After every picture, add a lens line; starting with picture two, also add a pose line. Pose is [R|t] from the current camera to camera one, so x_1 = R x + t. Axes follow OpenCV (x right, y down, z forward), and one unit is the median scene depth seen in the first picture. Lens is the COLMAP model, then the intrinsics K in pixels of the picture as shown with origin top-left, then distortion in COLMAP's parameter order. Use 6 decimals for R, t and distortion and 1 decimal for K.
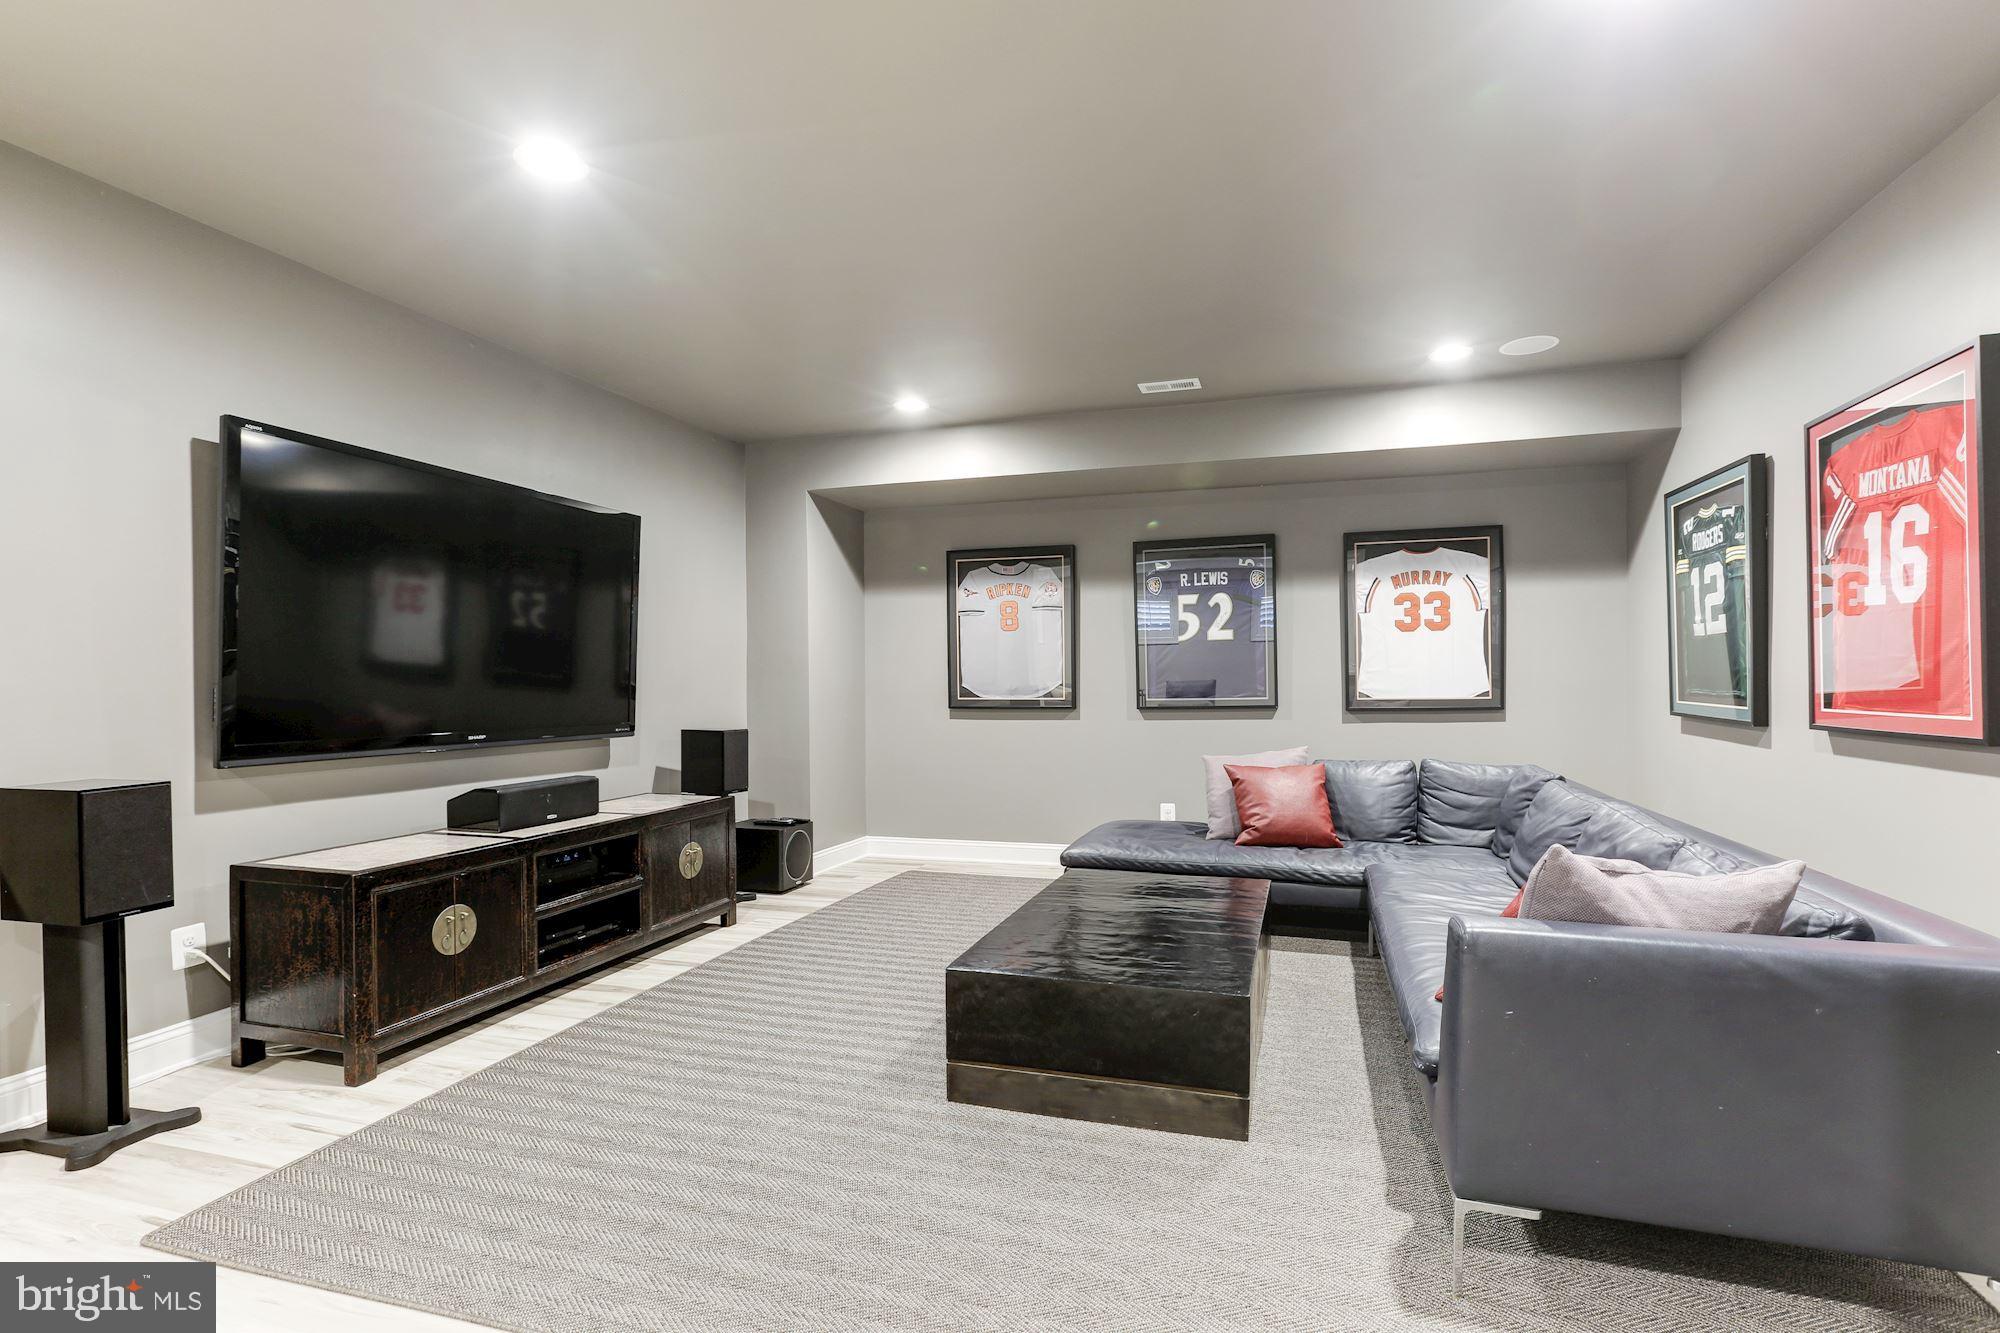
lens RADIAL K [[922.6, 0, 1008.7], [0, 922.6, 679.0], [0, 0, 1]] dist [-0.006636, -0.001138]
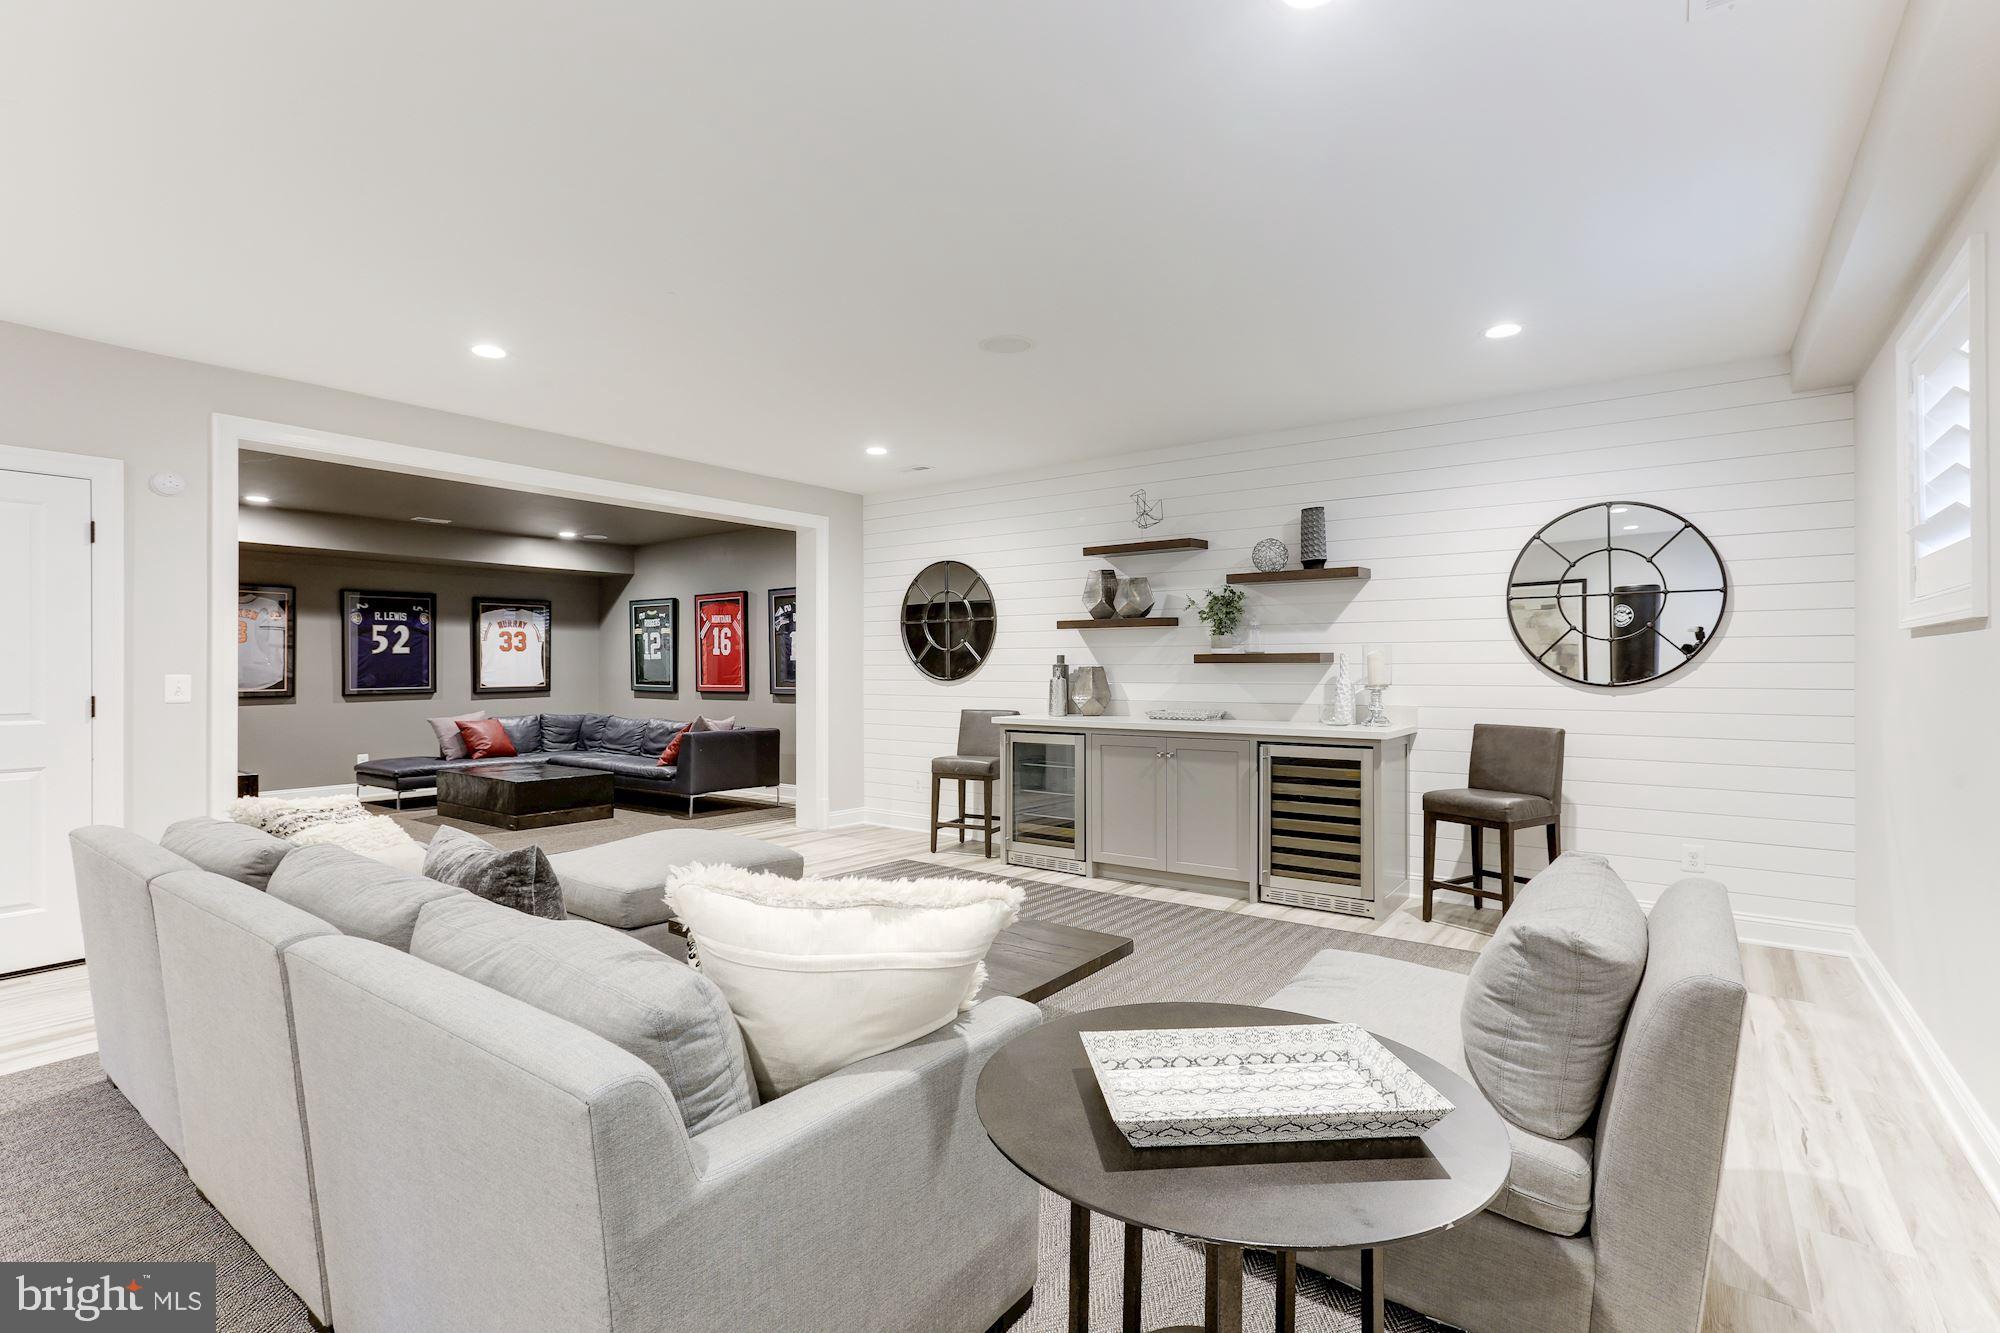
lens RADIAL K [[922.6, 0, 1002.7], [0, 922.6, 669.6], [0, 0, 1]] dist [-0.006636, -0.001138]
pose [[0.330212, 0.000244, 0.943907, -1.046277], [0.002300, 0.999997, -0.001063, -0.009224], [-0.943904, 0.002522, 0.330210, -0.615897]]
